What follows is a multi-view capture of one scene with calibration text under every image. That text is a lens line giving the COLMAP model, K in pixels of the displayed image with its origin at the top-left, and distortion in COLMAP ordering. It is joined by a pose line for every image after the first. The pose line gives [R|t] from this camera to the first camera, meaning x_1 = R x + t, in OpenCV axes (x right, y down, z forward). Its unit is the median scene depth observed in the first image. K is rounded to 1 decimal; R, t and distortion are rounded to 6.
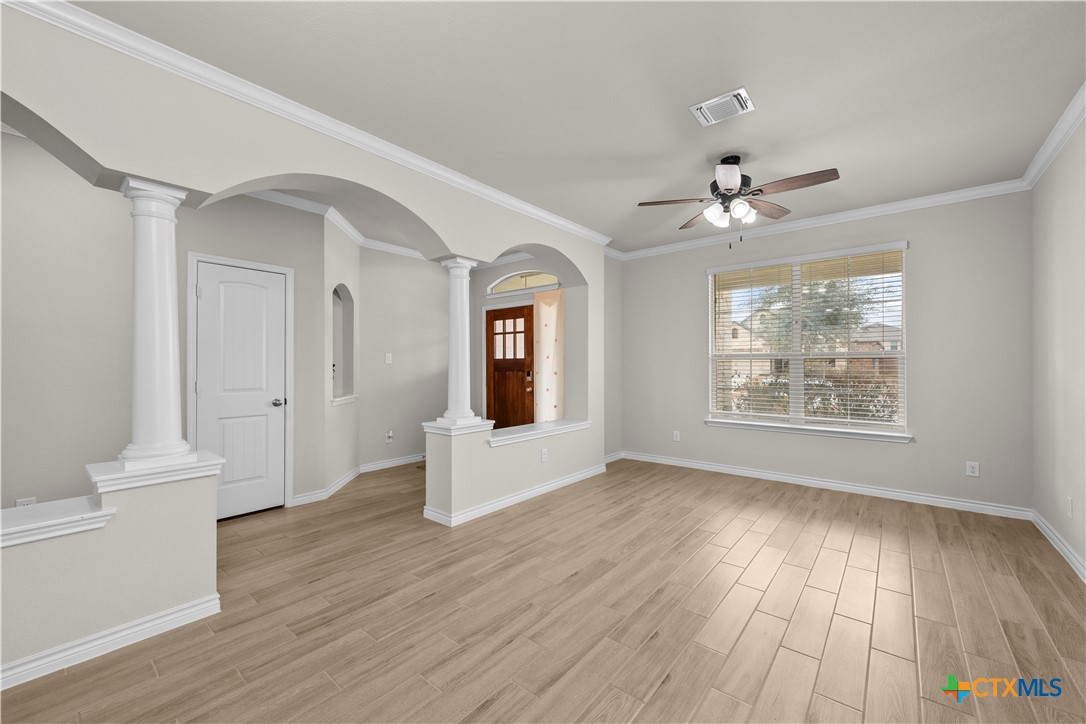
lens RADIAL K [[427.9, 0, 551.4], [0, 427.9, 363.7], [0, 0, 1]] dist [0.002119, -0.000406]
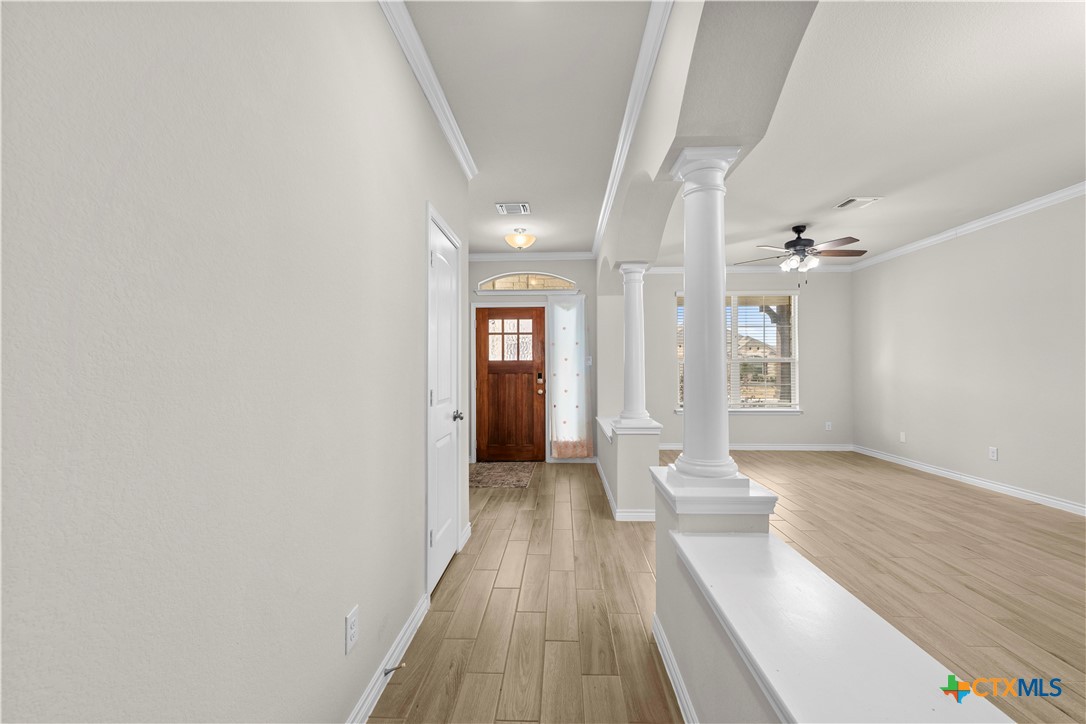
lens RADIAL K [[427.9, 0, 554.4], [0, 427.9, 357.9], [0, 0, 1]] dist [0.002119, -0.000406]
pose [[0.792157, 0.014326, 0.610149, -0.630278], [-0.000491, 0.999739, -0.022836, 0.004568], [-0.610317, 0.017790, 0.791957, 0.190377]]
